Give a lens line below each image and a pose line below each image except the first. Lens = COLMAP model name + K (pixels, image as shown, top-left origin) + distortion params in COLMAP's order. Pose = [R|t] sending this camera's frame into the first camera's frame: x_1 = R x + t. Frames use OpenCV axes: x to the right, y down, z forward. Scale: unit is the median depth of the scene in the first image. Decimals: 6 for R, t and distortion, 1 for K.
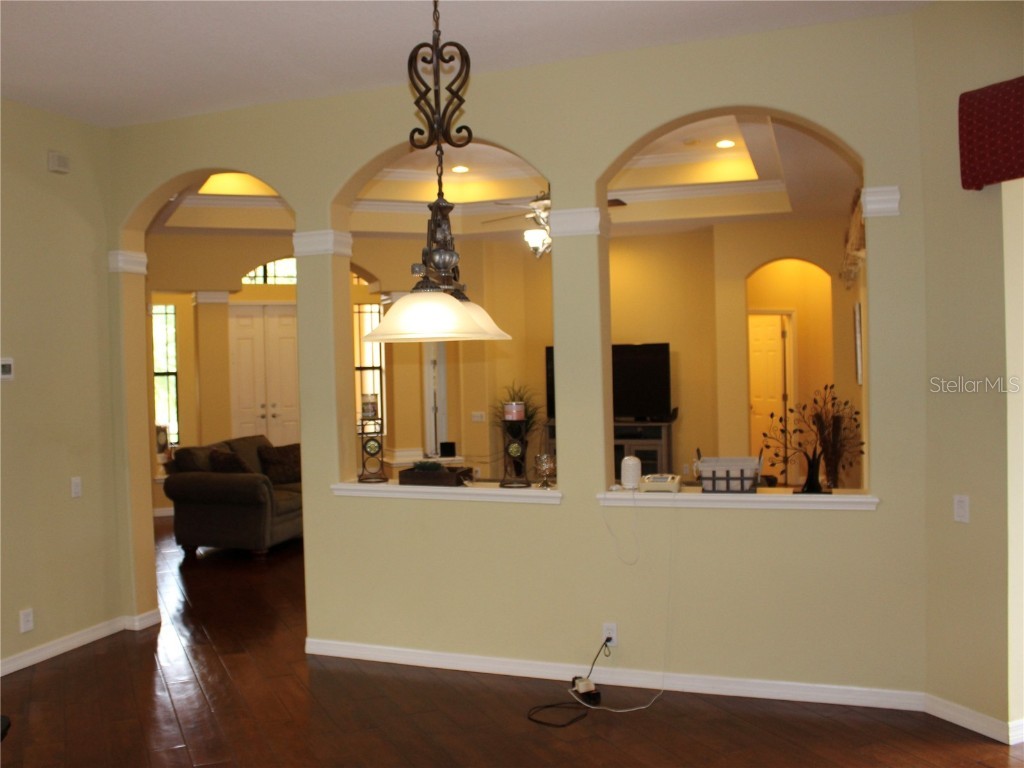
lens RADIAL K [[1024.9, 0, 512.0], [0, 1024.9, 384.0], [0, 0, 1]] dist [-0.173882, 0.186072]
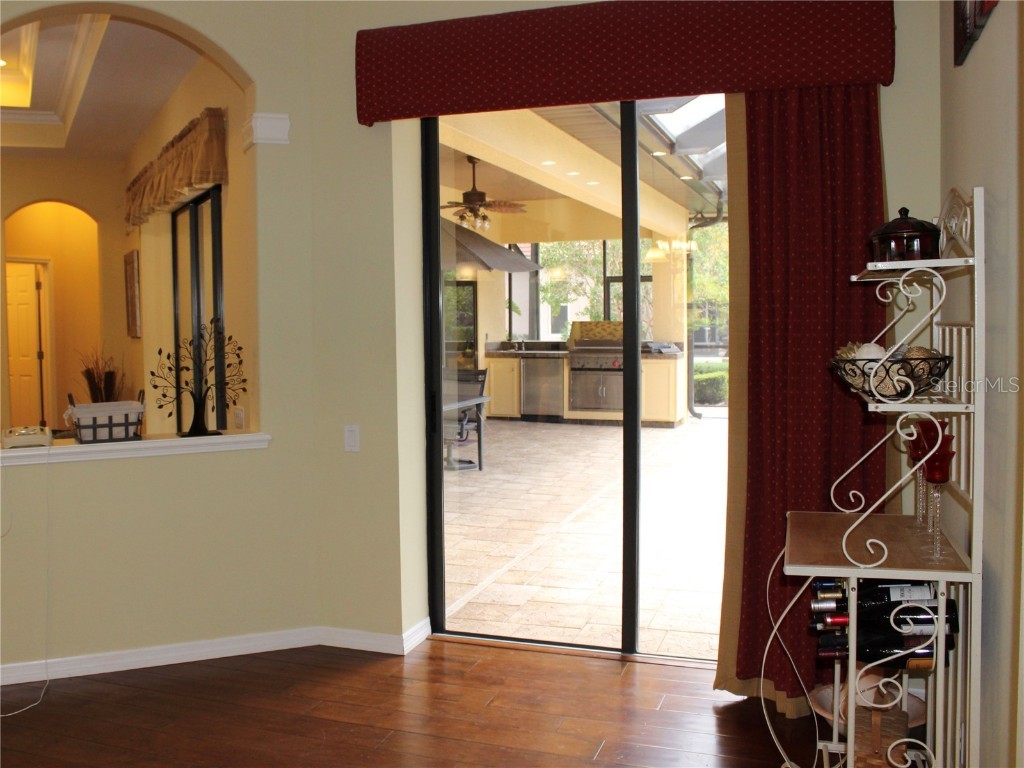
lens RADIAL K [[1024.9, 0, 512.0], [0, 1024.9, 384.0], [0, 0, 1]] dist [-0.173882, 0.186072]
pose [[0.681179, -0.037111, 0.731175, -0.183971], [0.020204, 0.999287, 0.031897, 0.036734], [-0.731838, -0.006955, 0.681443, 0.154393]]
